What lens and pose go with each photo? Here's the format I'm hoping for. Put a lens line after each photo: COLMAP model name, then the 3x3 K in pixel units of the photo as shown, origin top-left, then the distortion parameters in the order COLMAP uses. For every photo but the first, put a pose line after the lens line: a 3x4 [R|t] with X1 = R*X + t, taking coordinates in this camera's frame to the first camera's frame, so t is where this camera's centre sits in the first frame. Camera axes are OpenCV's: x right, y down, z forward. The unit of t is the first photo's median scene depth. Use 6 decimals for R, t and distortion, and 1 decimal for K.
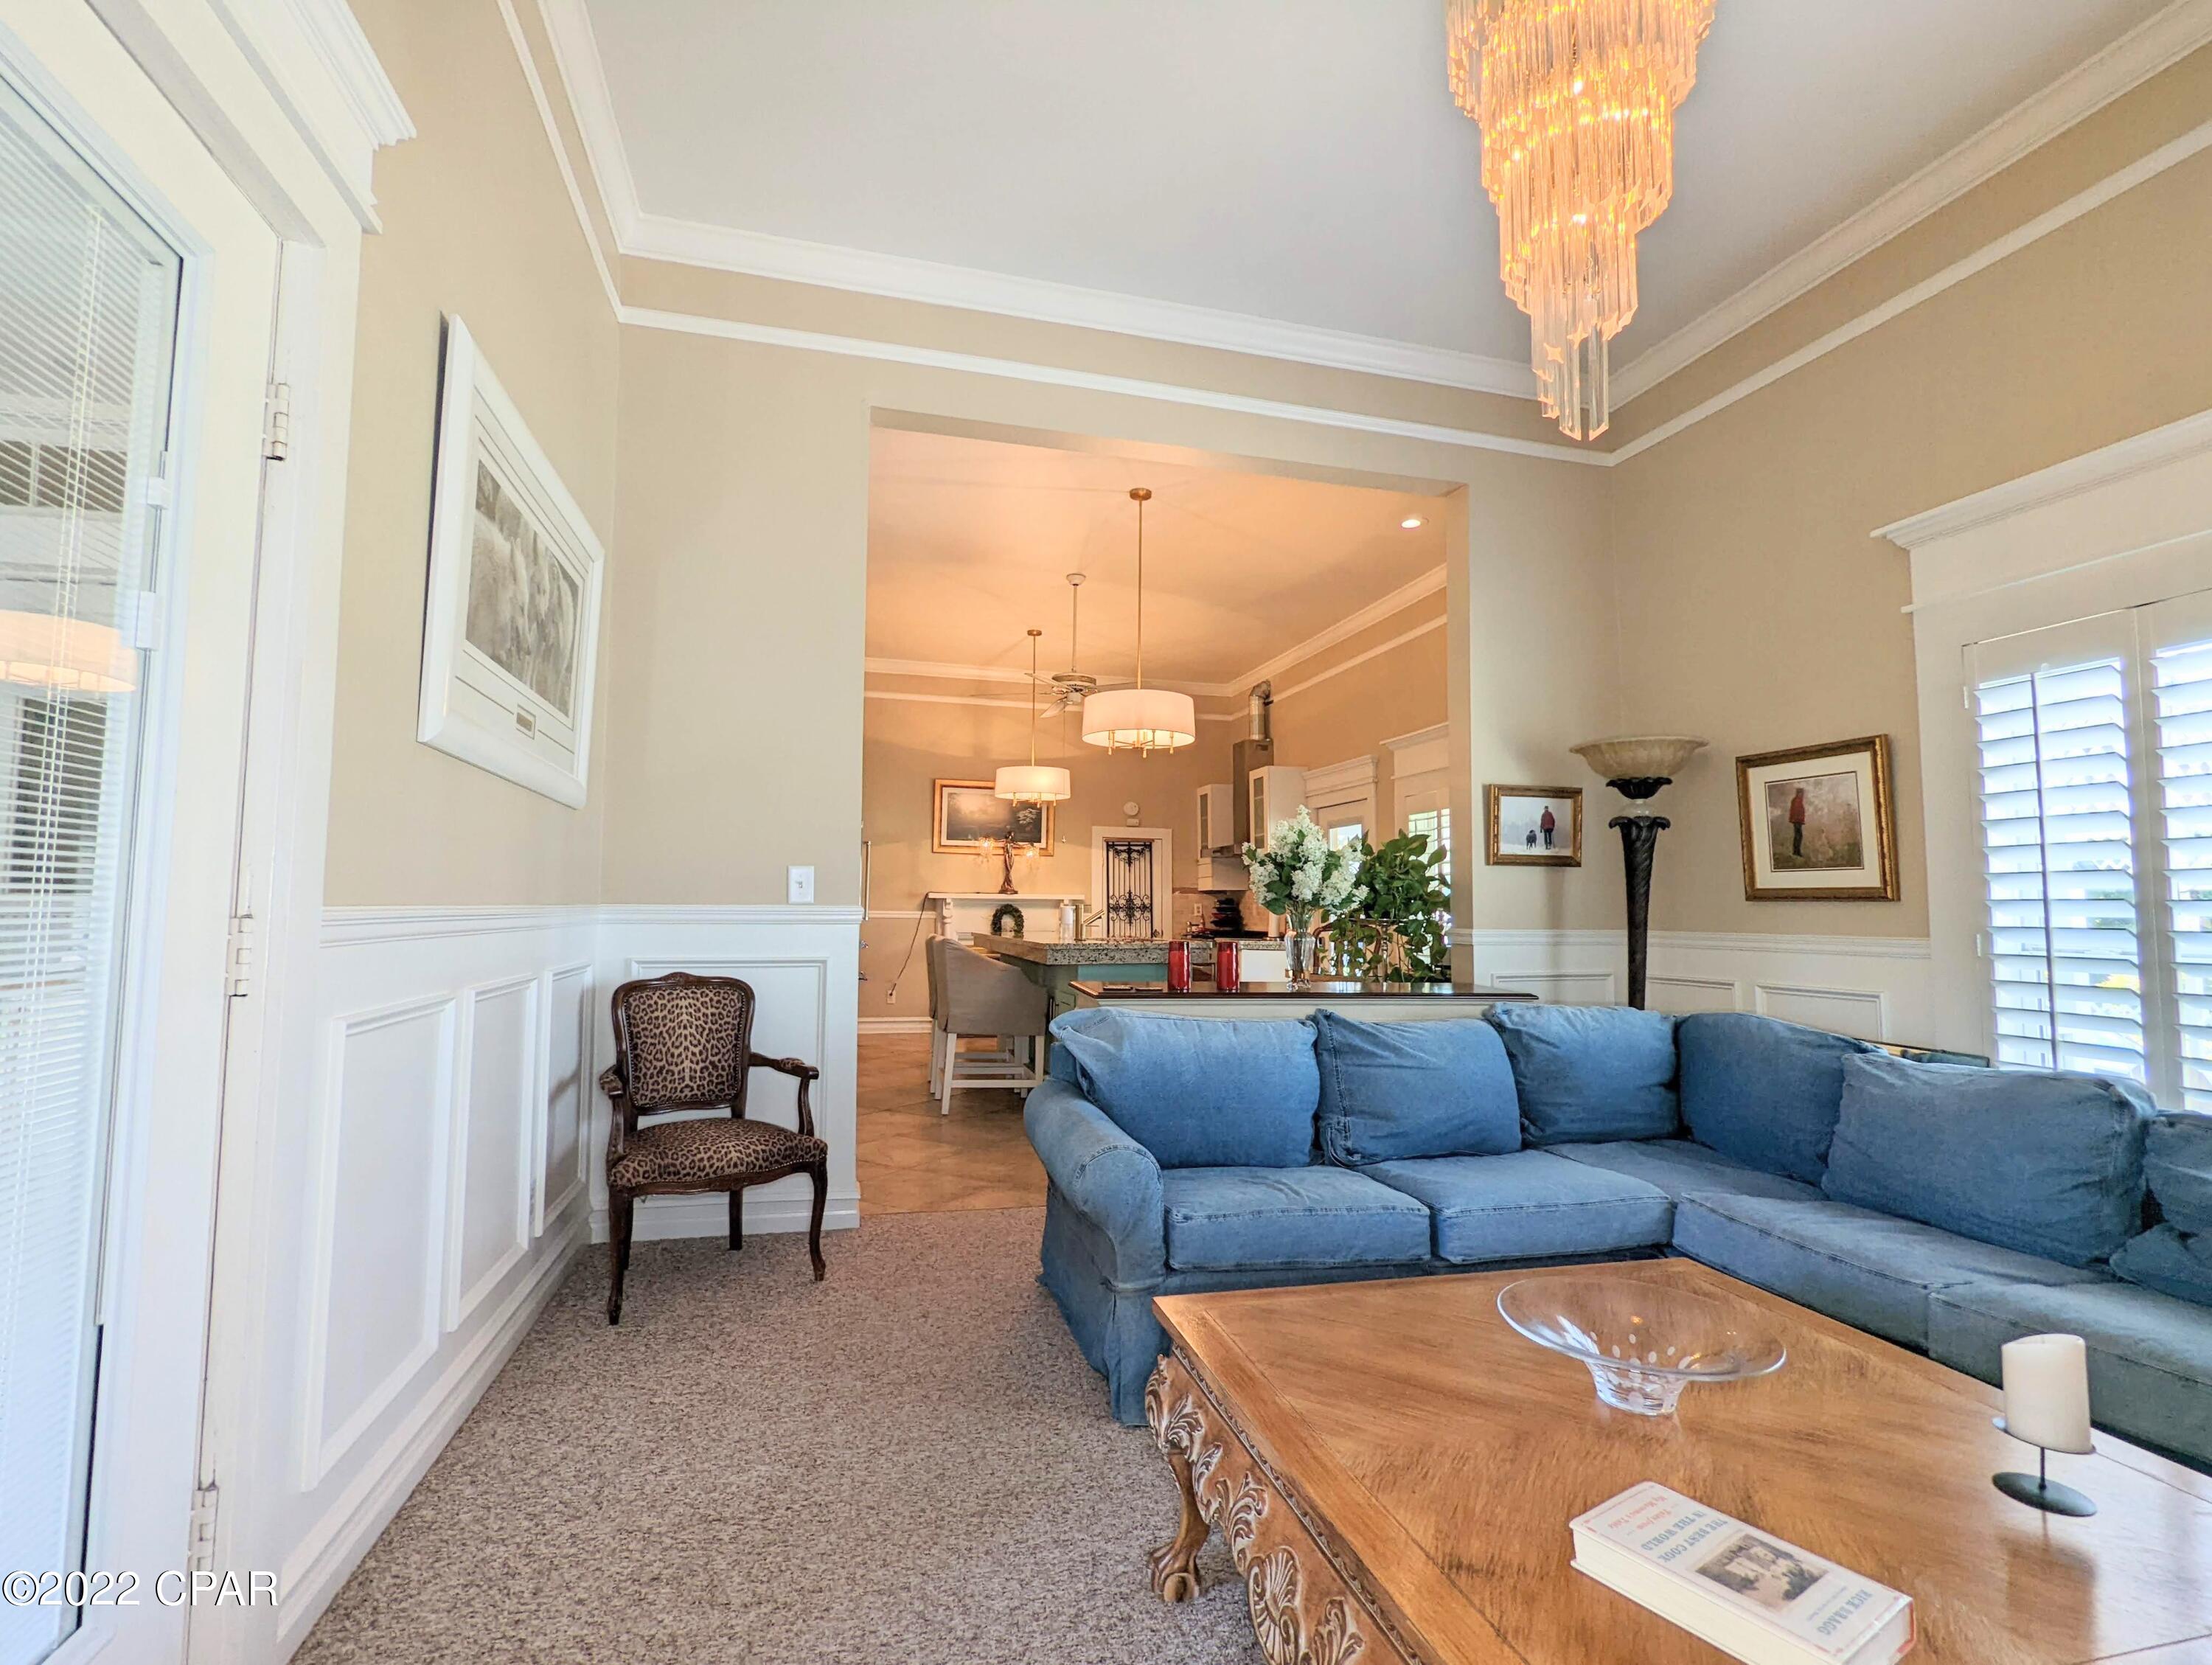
lens RADIAL K [[1065.3, 0, 1106.0], [0, 1065.3, 832.5], [0, 0, 1]] dist [0.002294, -0.000134]
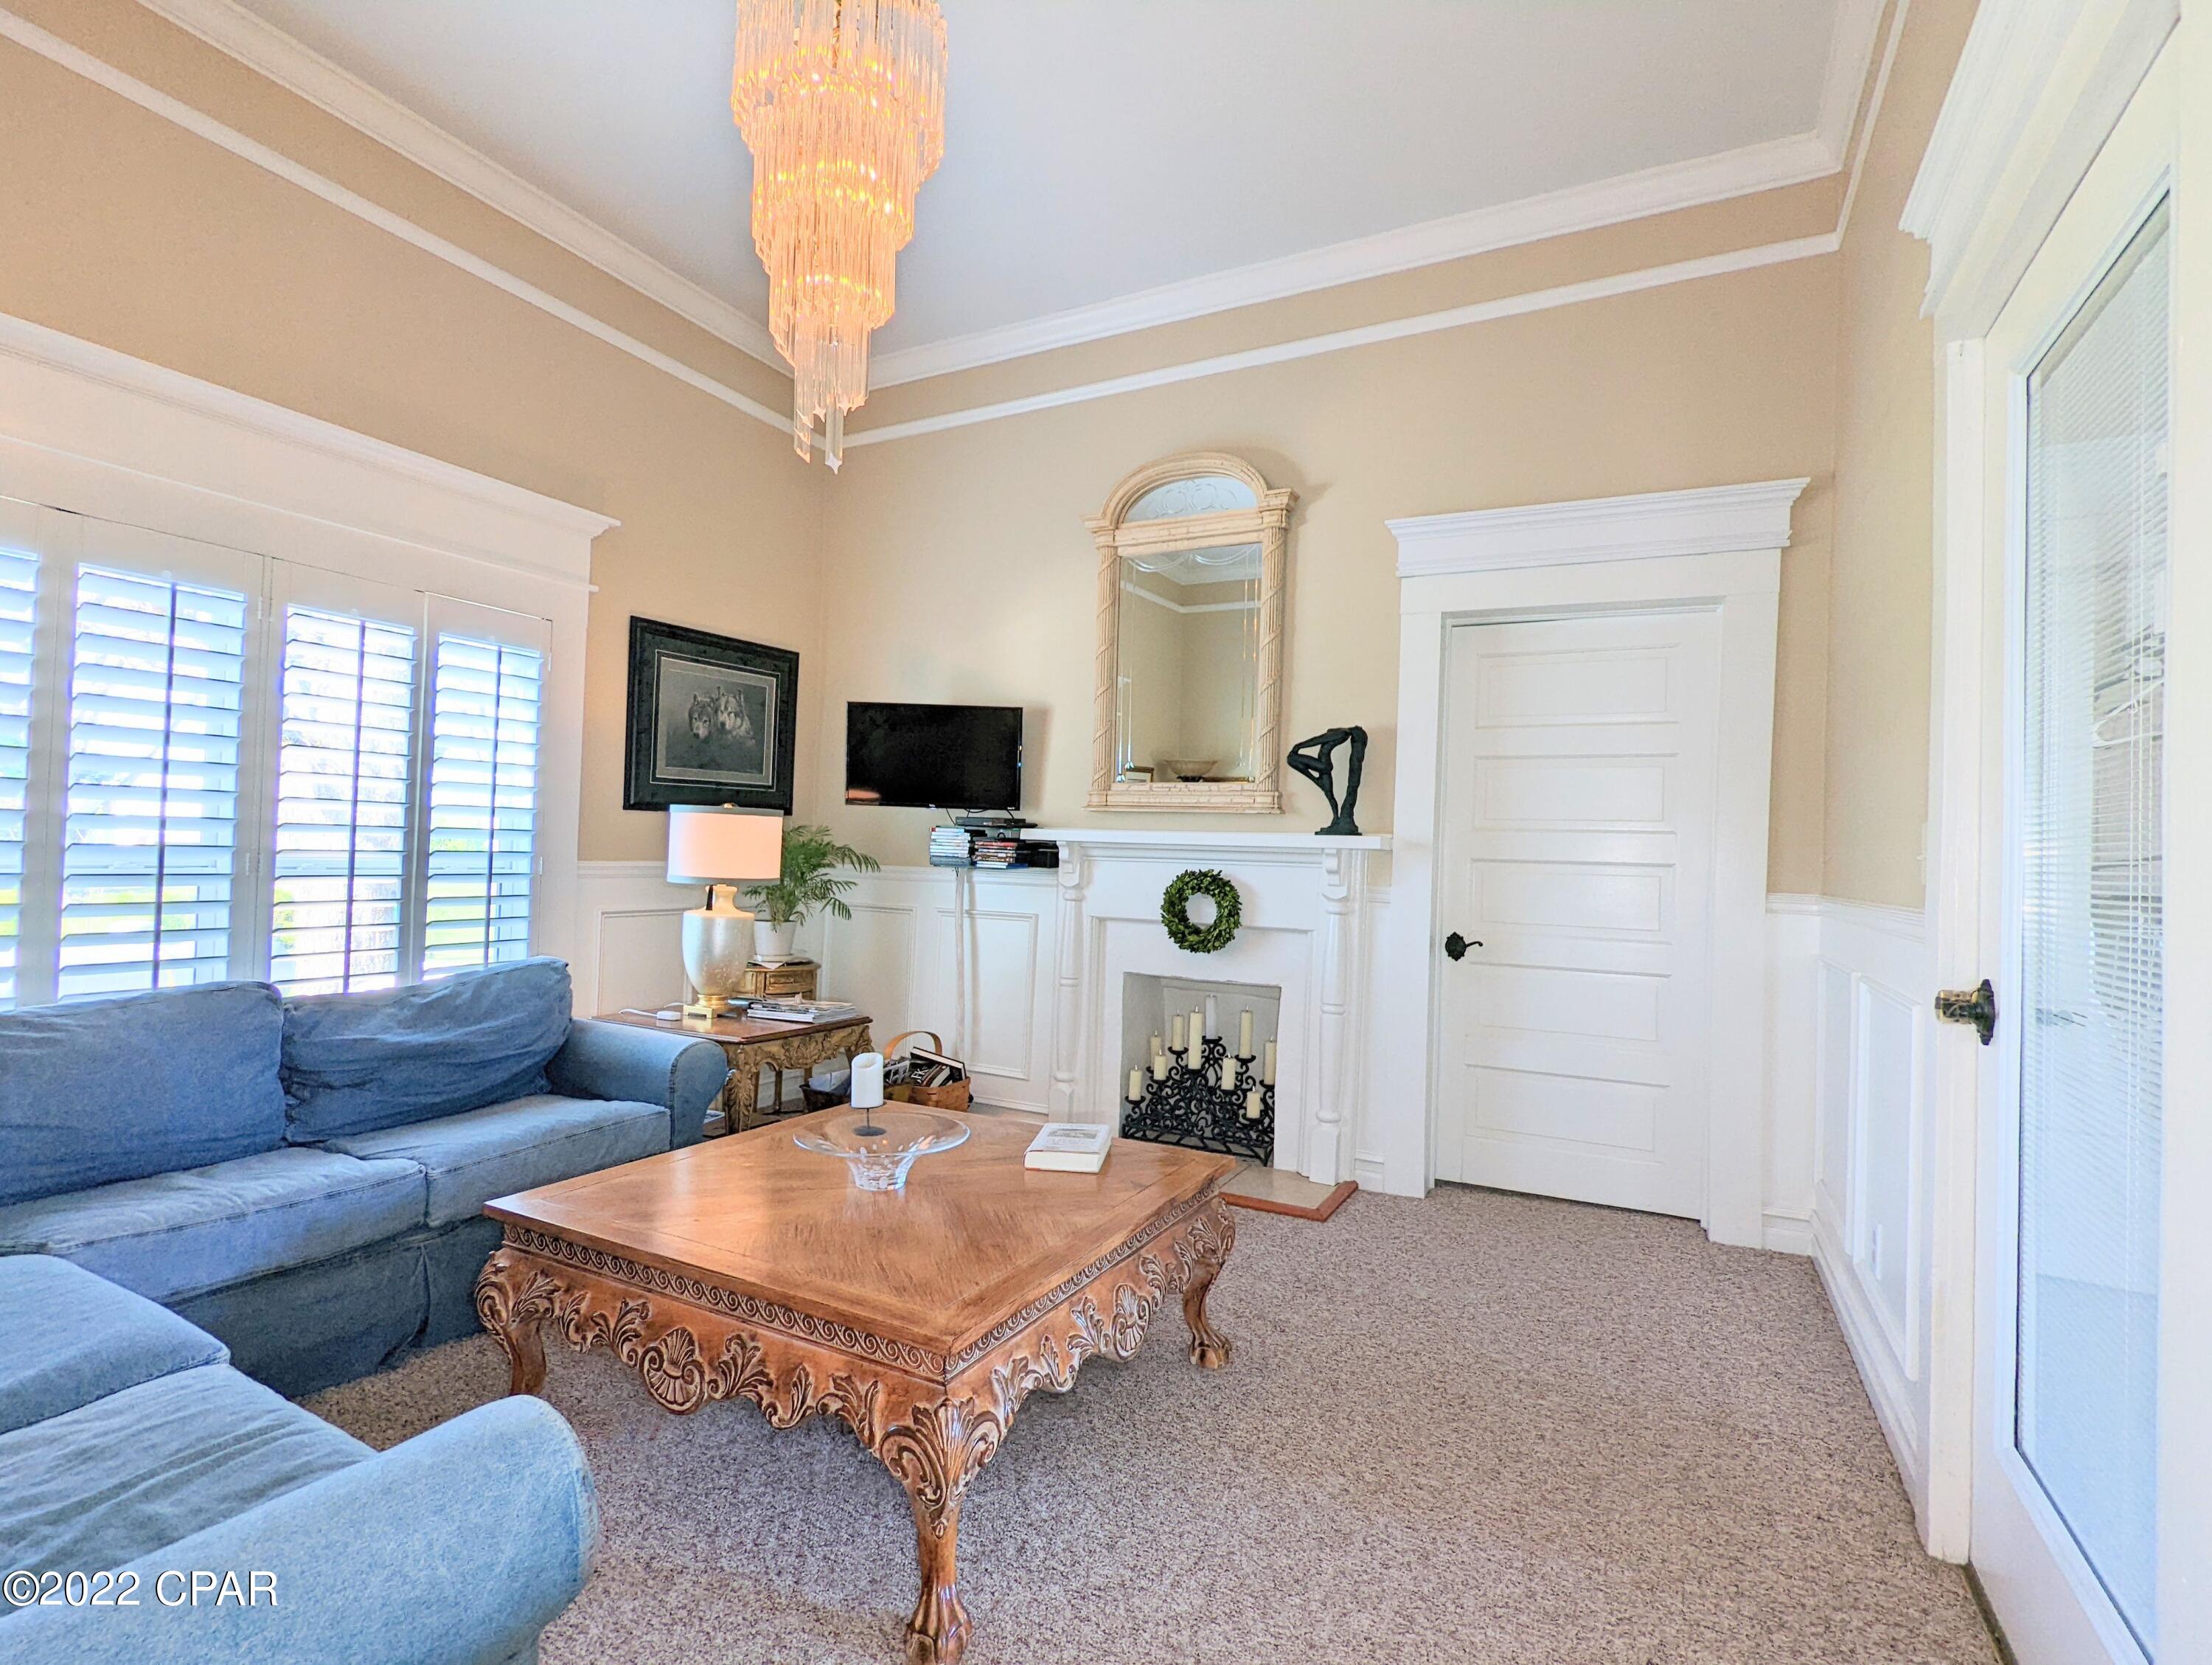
lens RADIAL K [[1047.9, 0, 1106.0], [0, 1047.9, 832.5], [0, 0, 1]] dist [0.004529, 0.000182]
pose [[-0.737393, -0.014010, 0.675318, -0.577148], [-0.078871, 0.994732, -0.065484, 0.101400], [-0.670843, -0.101550, -0.734614, 1.567920]]
